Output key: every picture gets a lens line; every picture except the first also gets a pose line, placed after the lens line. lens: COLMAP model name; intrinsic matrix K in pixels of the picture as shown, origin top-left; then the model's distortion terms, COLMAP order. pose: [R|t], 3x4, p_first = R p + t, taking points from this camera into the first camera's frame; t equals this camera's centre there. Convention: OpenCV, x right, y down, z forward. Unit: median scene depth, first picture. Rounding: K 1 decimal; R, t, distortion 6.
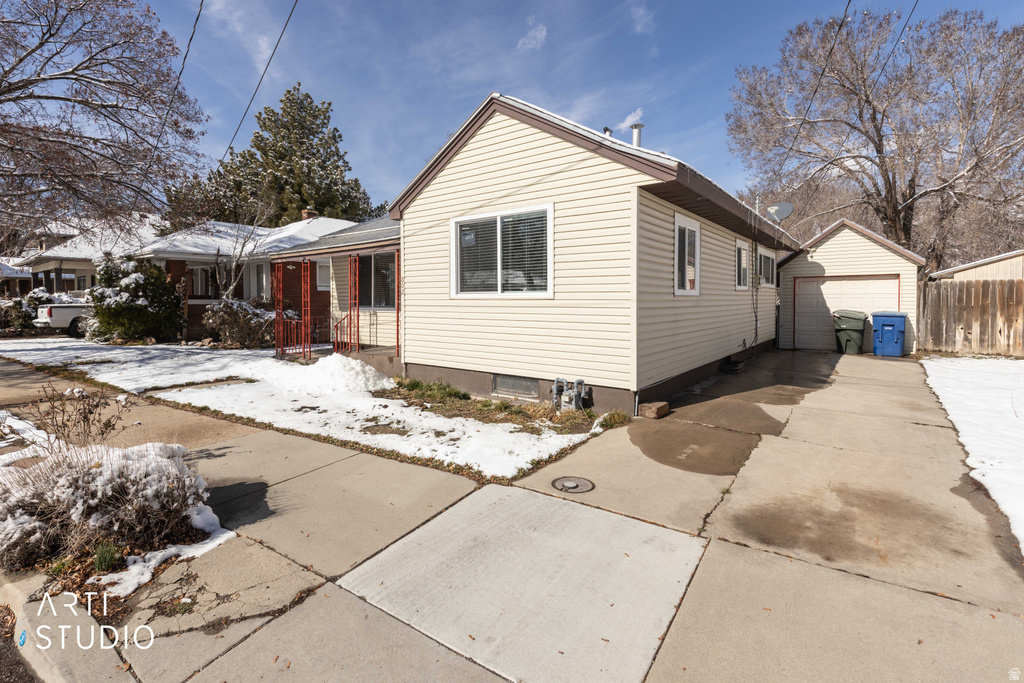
lens RADIAL K [[472.5, 0, 512.1], [0, 472.5, 310.1], [0, 0, 1]] dist [0.004543, 0.000620]
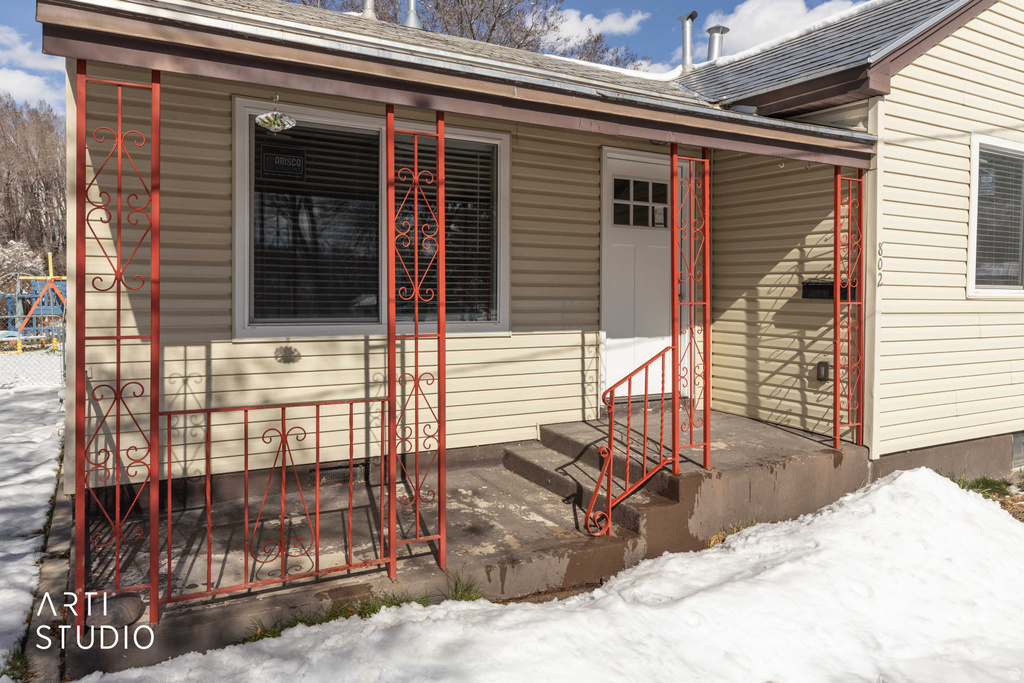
lens RADIAL K [[732.0, 0, 514.2], [0, 732.0, 301.0], [0, 0, 1]] dist [-0.006863, -0.002500]
pose [[0.375747, -0.005182, 0.926708, -0.655551], [0.012058, 0.999927, 0.000702, -0.017576], [-0.926644, 0.010911, 0.375782, 0.753848]]
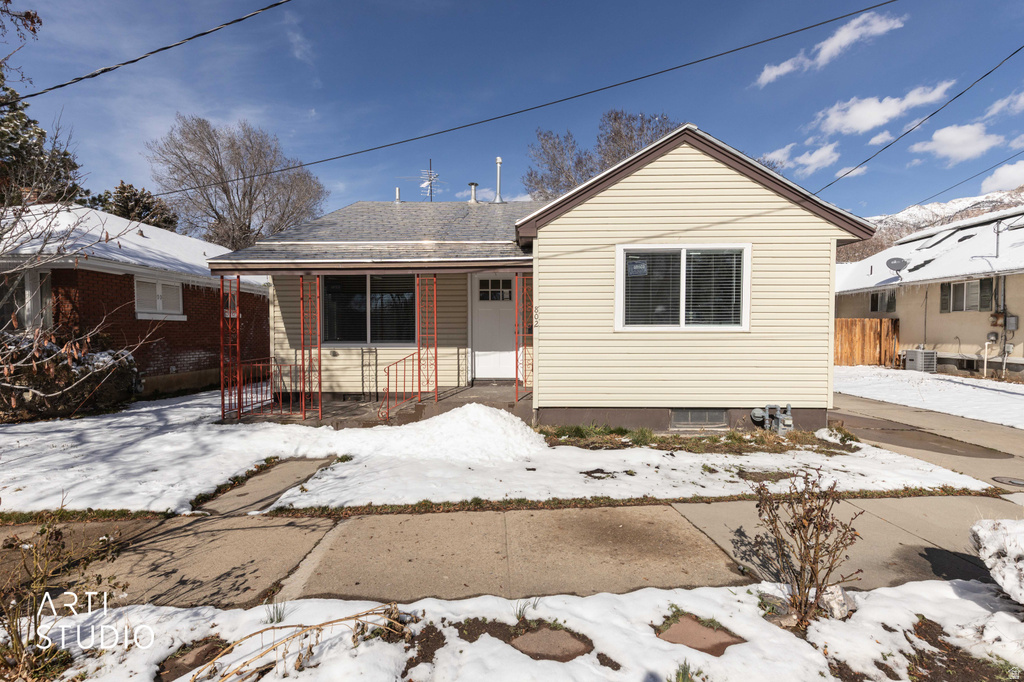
lens RADIAL K [[468.5, 0, 512.0], [0, 468.5, 341.0], [0, 0, 1]] dist [0.010219, 0.000912]
pose [[0.810000, -0.013542, 0.586273, -0.541345], [0.014552, 0.999890, 0.002990, -0.007890], [-0.586249, 0.006110, 0.810108, 0.248980]]
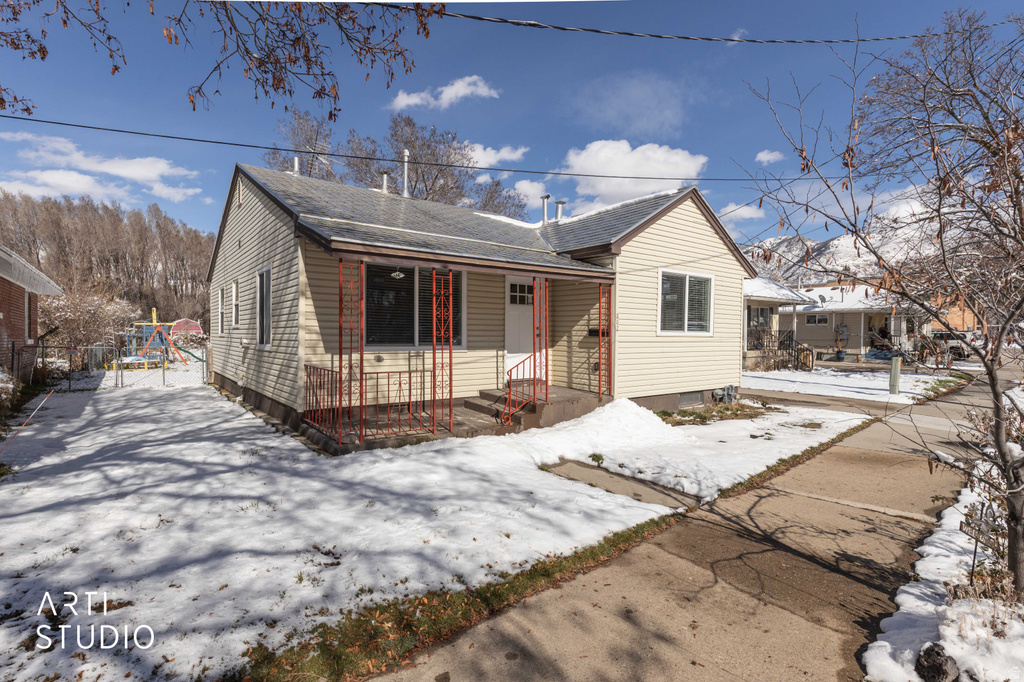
lens RADIAL K [[486.5, 0, 485.0], [0, 486.5, 339.5], [0, 0, 1]] dist [0.003087, 0.000500]
pose [[0.288093, -0.005876, 0.957585, -0.916978], [0.012378, 0.999920, 0.002411, -0.015140], [-0.957523, 0.011158, 0.288142, 0.695000]]
